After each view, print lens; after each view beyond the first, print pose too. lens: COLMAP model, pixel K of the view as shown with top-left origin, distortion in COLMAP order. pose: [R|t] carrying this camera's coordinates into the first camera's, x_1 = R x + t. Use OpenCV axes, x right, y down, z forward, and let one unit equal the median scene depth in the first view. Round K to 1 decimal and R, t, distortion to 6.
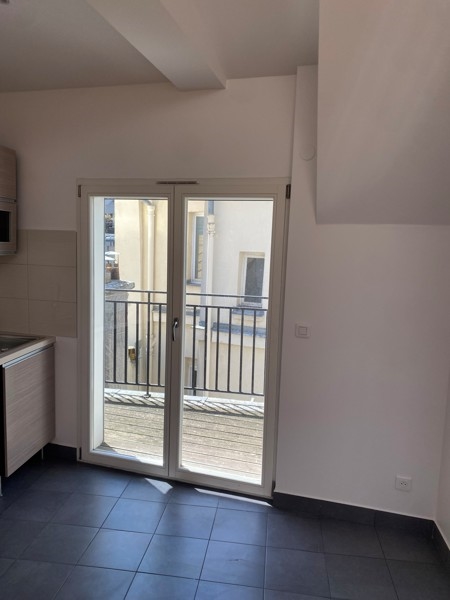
lens RADIAL K [[457.7, 0, 225.4], [0, 457.7, 297.7], [0, 0, 1]] dist [0.012362, 0.001986]
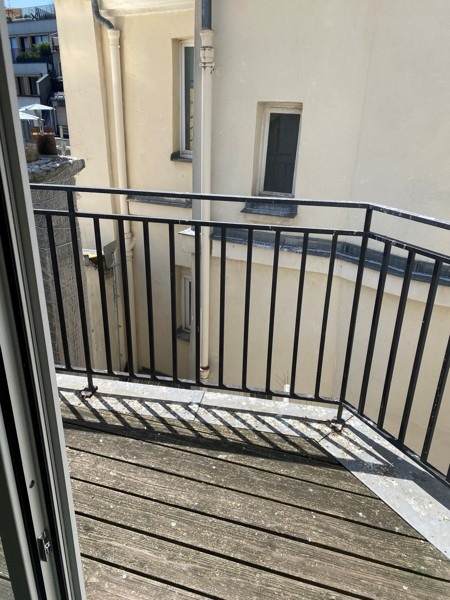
lens RADIAL K [[453.8, 0, 221.4], [0, 453.8, 299.6], [0, 0, 1]] dist [0.056045, -0.086199]
pose [[0.999919, -0.005042, -0.011711, -0.009047], [0.008120, 0.959978, 0.279957, -0.024386], [0.009831, -0.280029, 0.959941, 0.392007]]
